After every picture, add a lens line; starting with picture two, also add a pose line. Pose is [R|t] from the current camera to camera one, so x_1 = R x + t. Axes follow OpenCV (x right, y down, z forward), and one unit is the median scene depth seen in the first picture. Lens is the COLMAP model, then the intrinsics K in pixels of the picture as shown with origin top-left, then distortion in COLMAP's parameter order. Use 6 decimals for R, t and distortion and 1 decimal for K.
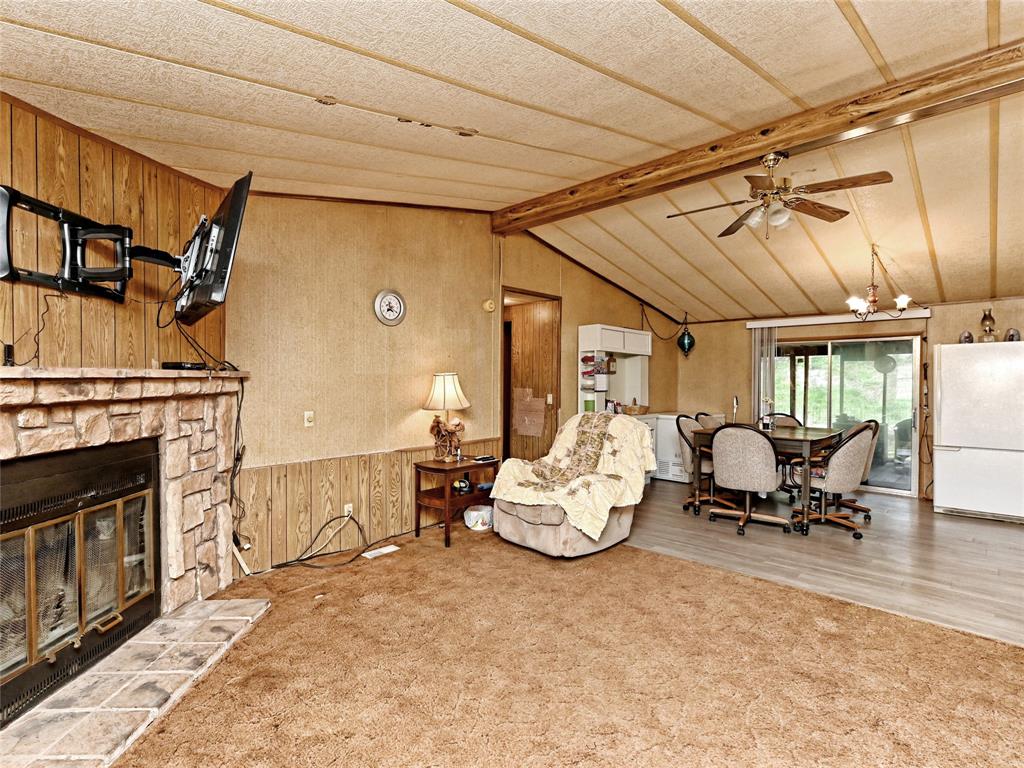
lens RADIAL K [[511.6, 0, 512.4], [0, 511.6, 385.5], [0, 0, 1]] dist [0.001571, 0.000338]
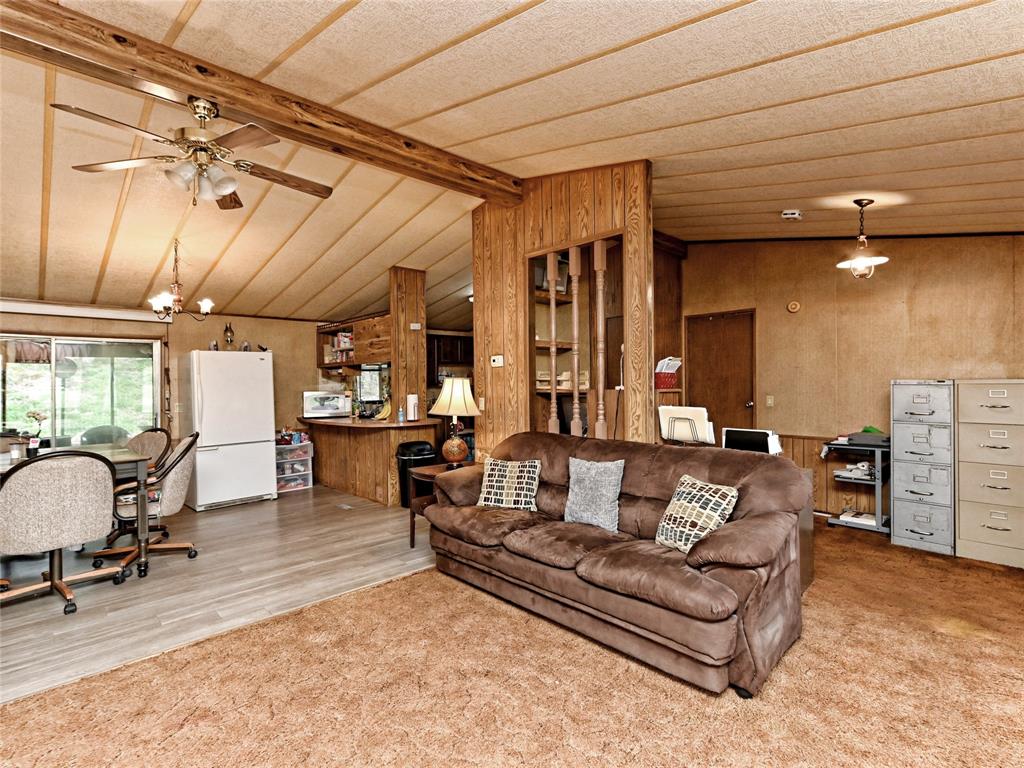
lens RADIAL K [[511.6, 0, 506.0], [0, 511.6, 386.0], [0, 0, 1]] dist [0.001571, 0.000338]
pose [[0.043965, -0.009398, 0.998989, -0.200534], [0.020425, 0.999755, 0.008506, -0.004536], [-0.998824, 0.020031, 0.044146, 0.368769]]
